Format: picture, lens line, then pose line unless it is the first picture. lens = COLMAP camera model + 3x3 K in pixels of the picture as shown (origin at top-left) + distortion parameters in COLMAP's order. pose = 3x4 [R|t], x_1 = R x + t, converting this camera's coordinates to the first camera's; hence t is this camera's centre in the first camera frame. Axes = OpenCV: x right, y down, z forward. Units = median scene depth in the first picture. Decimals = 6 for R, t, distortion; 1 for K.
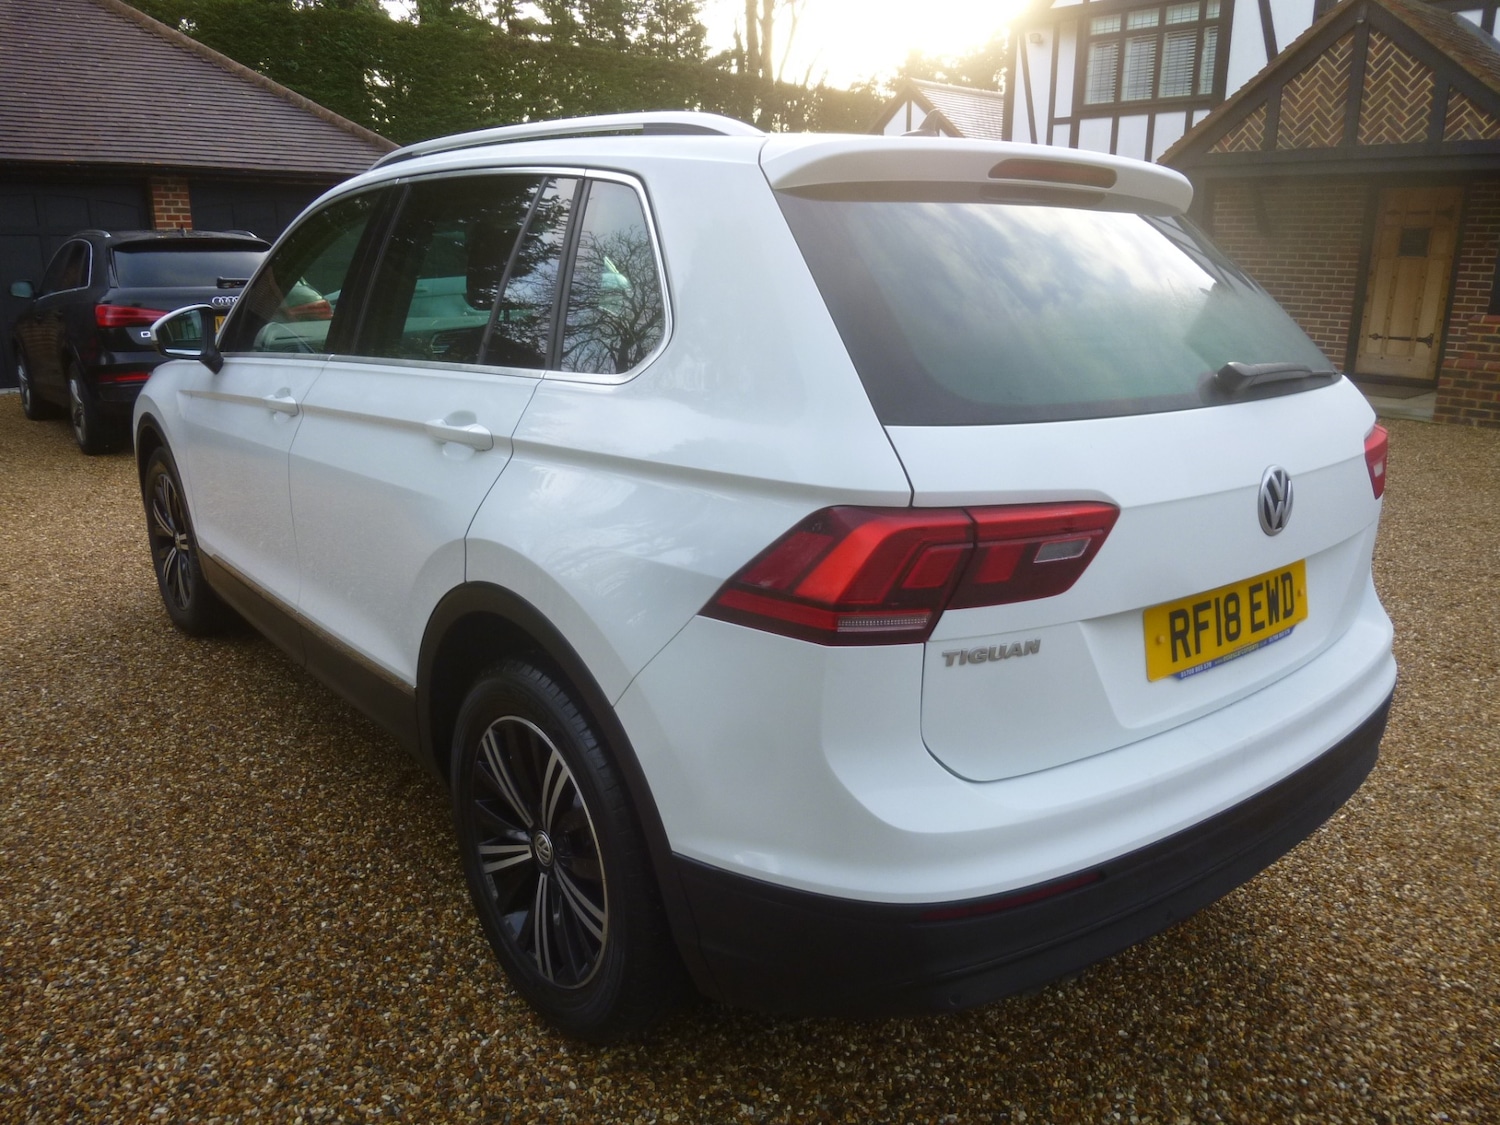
lens RADIAL K [[1127.0, 0, 728.9], [0, 1127.0, 398.6], [0, 0, 1]] dist [-0.037344, -0.000253]
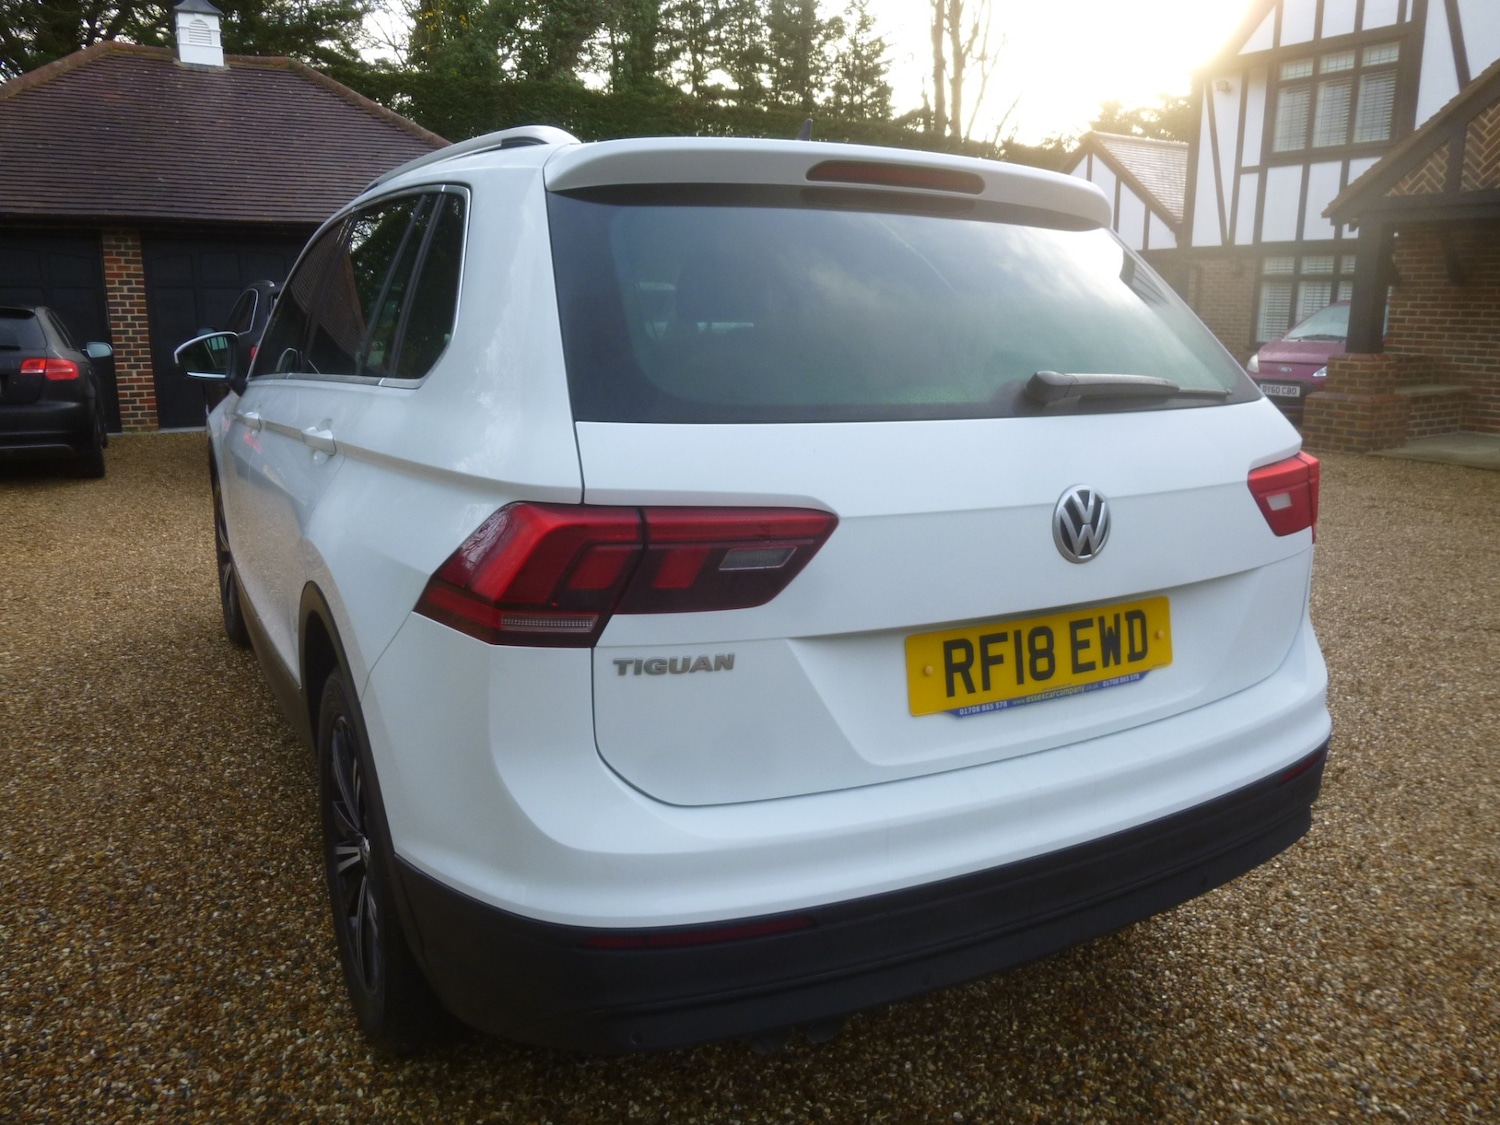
lens RADIAL K [[1112.6, 0, 728.5], [0, 1112.6, 406.9], [0, 0, 1]] dist [-0.035901, -0.000519]
pose [[0.984839, 0.013952, -0.172906, 0.266789], [-0.021341, 0.998933, -0.040946, 0.029539], [0.172151, 0.044015, 0.984087, 0.052337]]
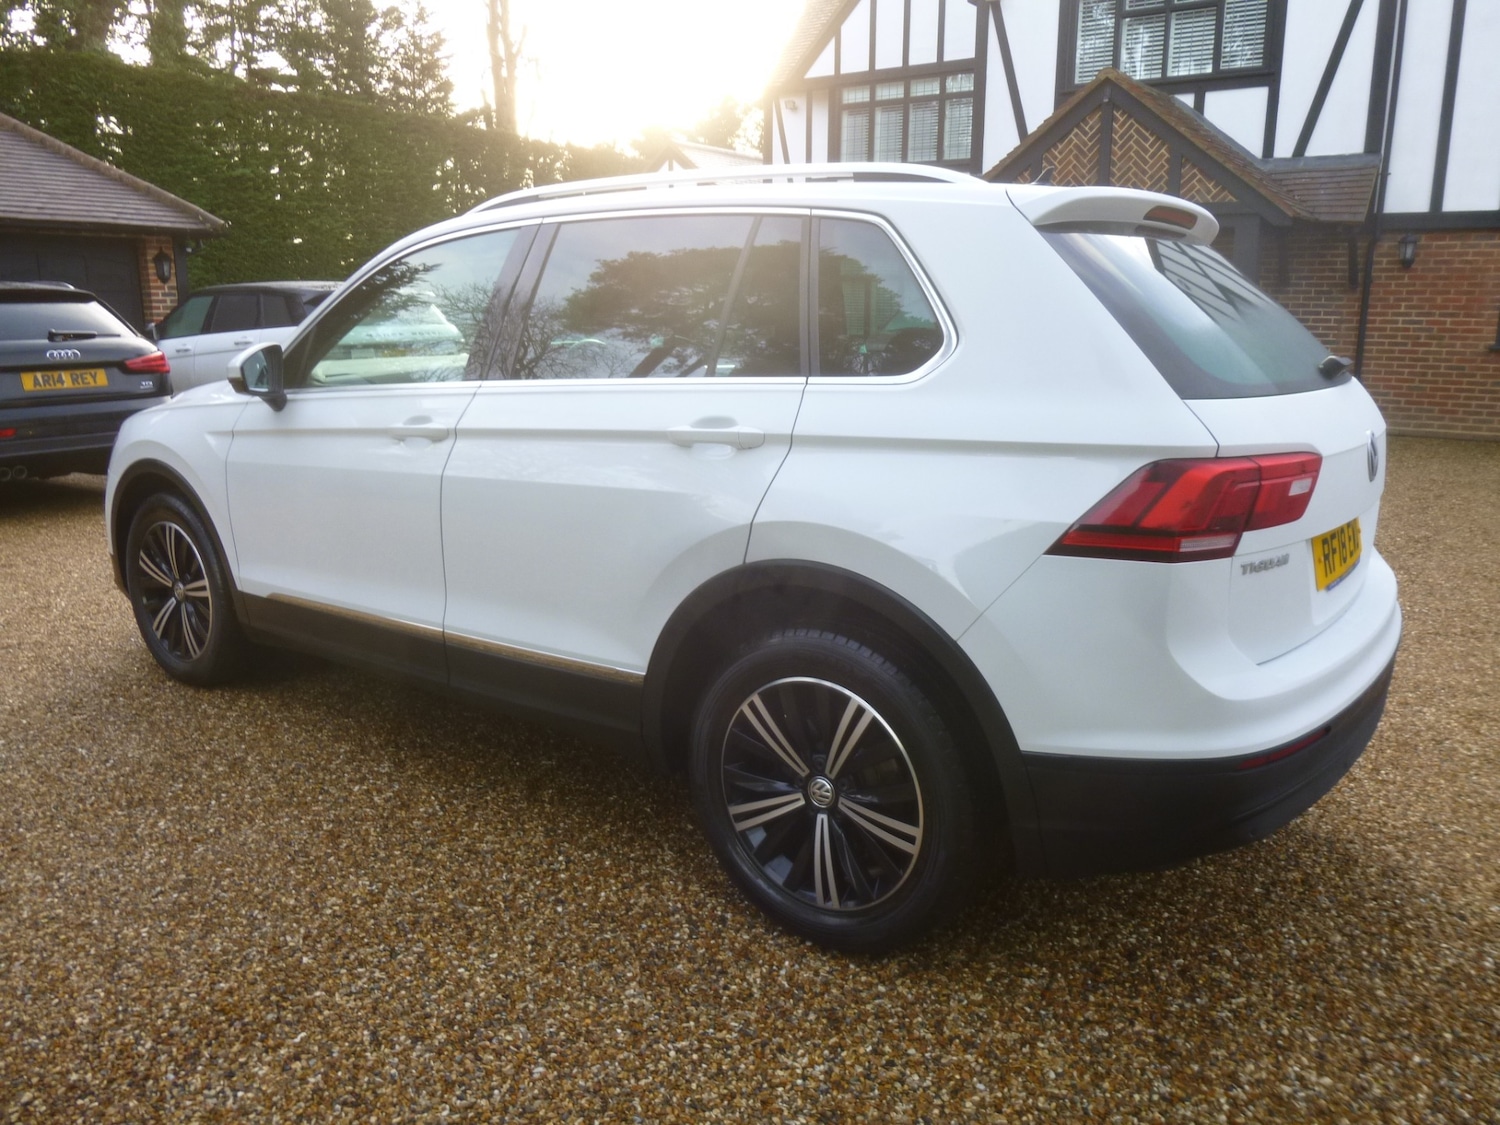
lens RADIAL K [[1121.6, 0, 743.0], [0, 1121.6, 391.8], [0, 0, 1]] dist [-0.059550, 0.035476]
pose [[0.969906, -0.024804, 0.242214, -0.421015], [0.037968, 0.998036, -0.049834, 0.038085], [-0.240502, 0.057531, 0.968942, -0.090509]]
